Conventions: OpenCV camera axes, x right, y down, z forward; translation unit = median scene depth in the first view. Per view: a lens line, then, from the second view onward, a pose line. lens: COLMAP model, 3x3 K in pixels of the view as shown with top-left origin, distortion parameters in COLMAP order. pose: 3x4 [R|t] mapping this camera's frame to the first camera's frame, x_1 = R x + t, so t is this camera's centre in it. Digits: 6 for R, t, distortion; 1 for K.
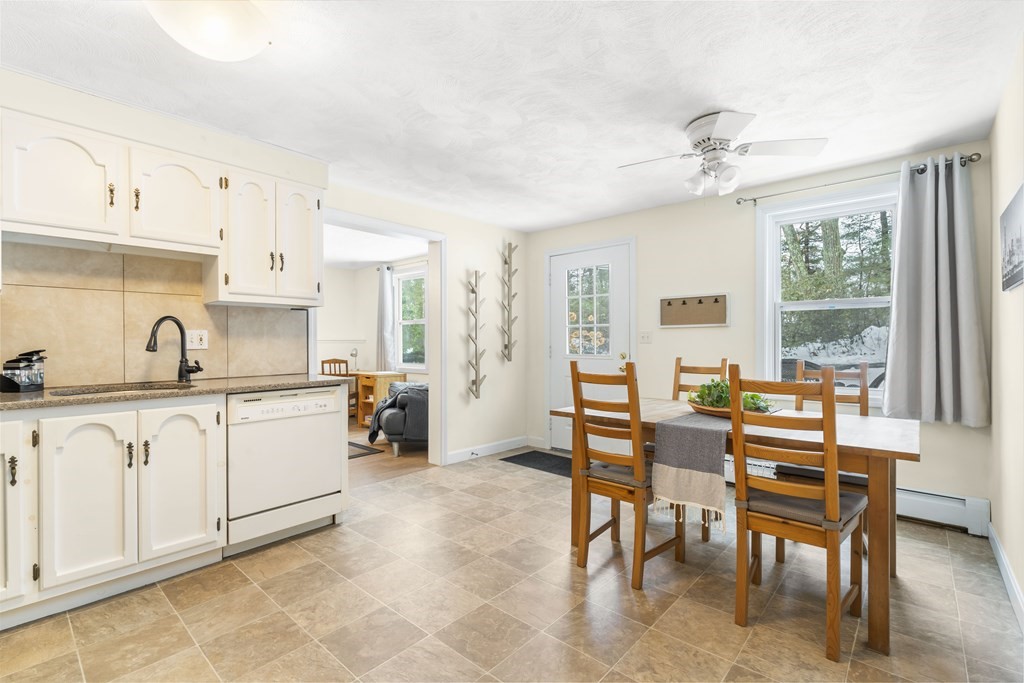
lens RADIAL K [[460.9, 0, 509.1], [0, 460.9, 343.0], [0, 0, 1]] dist [-0.000294, 0.000179]
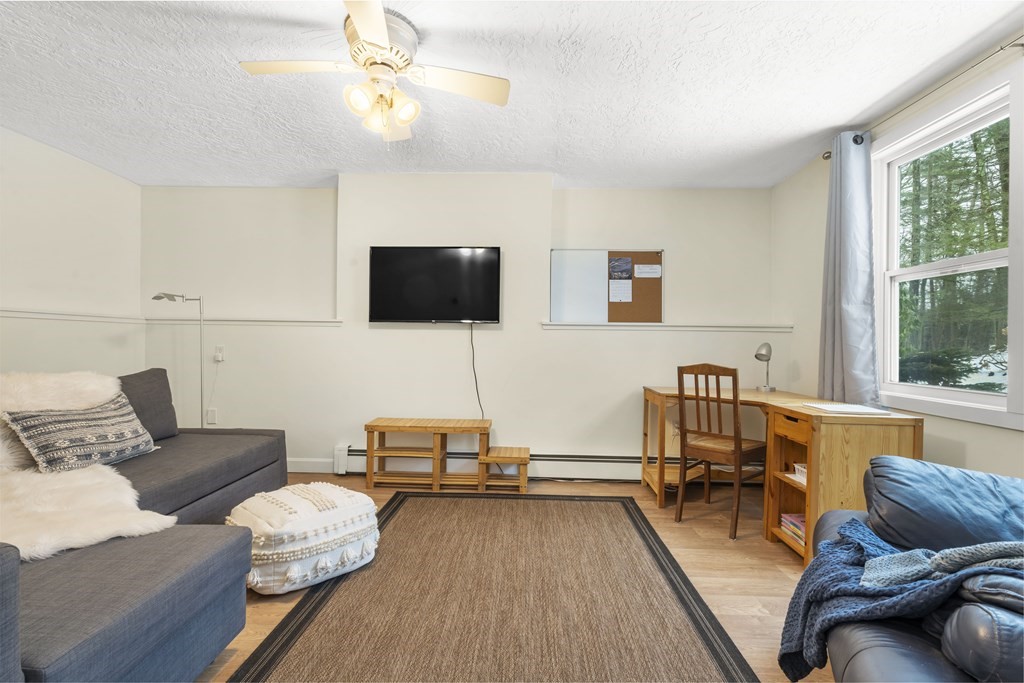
lens RADIAL K [[460.9, 0, 509.1], [0, 460.9, 343.0], [0, 0, 1]] dist [-0.000294, 0.000179]
pose [[0.640748, 0.013191, -0.767638, -0.163279], [-0.011973, 0.999902, 0.007189, 0.013326], [0.767658, 0.004584, 0.640843, 0.572431]]
